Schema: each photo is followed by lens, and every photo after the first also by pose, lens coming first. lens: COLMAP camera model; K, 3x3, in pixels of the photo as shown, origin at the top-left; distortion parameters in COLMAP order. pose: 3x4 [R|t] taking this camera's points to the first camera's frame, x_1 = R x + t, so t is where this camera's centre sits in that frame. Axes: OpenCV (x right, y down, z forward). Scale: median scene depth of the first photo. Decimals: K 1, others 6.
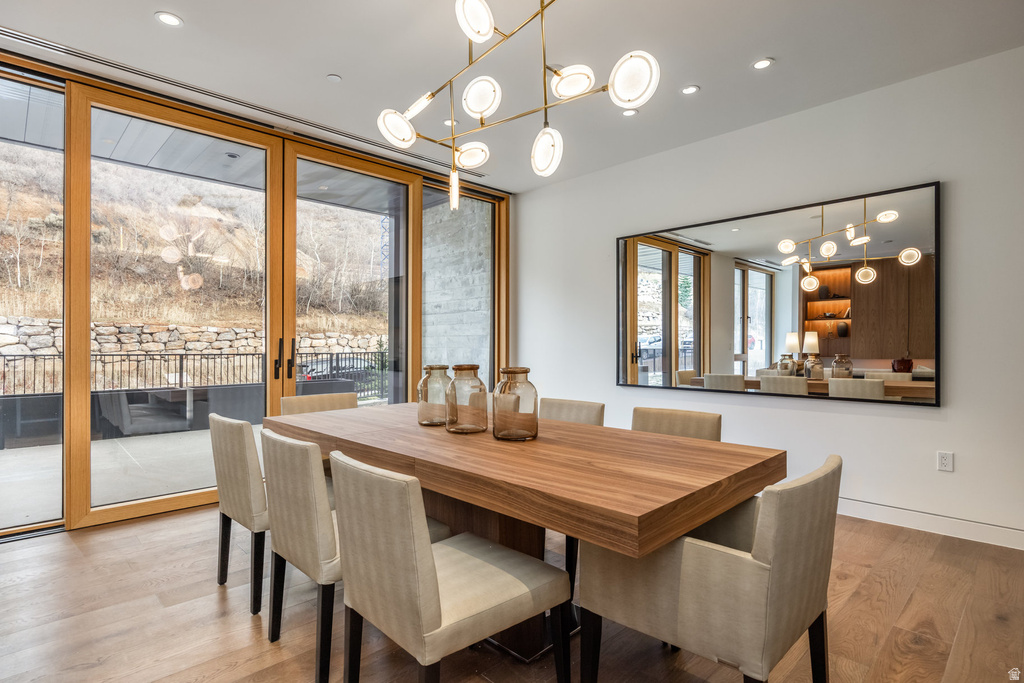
lens RADIAL K [[501.0, 0, 494.3], [0, 501.0, 345.0], [0, 0, 1]] dist [0.018581, -0.000208]
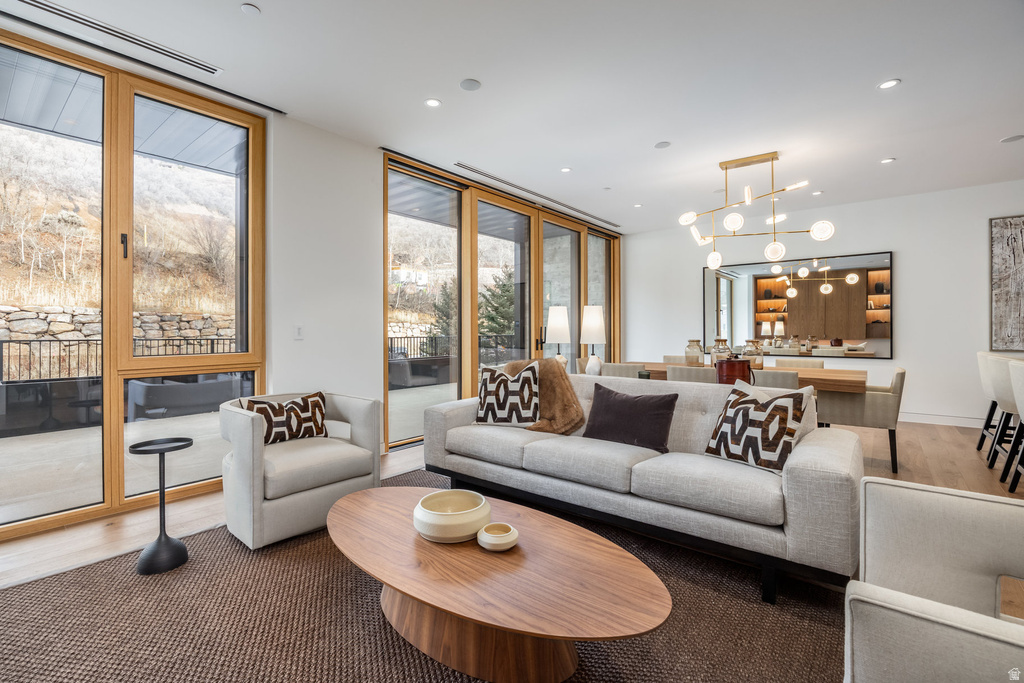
lens RADIAL K [[470.0, 0, 466.9], [0, 470.0, 331.2], [0, 0, 1]] dist [-0.003540, -0.000831]
pose [[0.993727, -0.001926, 0.111813, -0.180104], [0.001938, 0.999998, 0.000000, 0.000330], [-0.111813, 0.000217, 0.993729, -0.119812]]
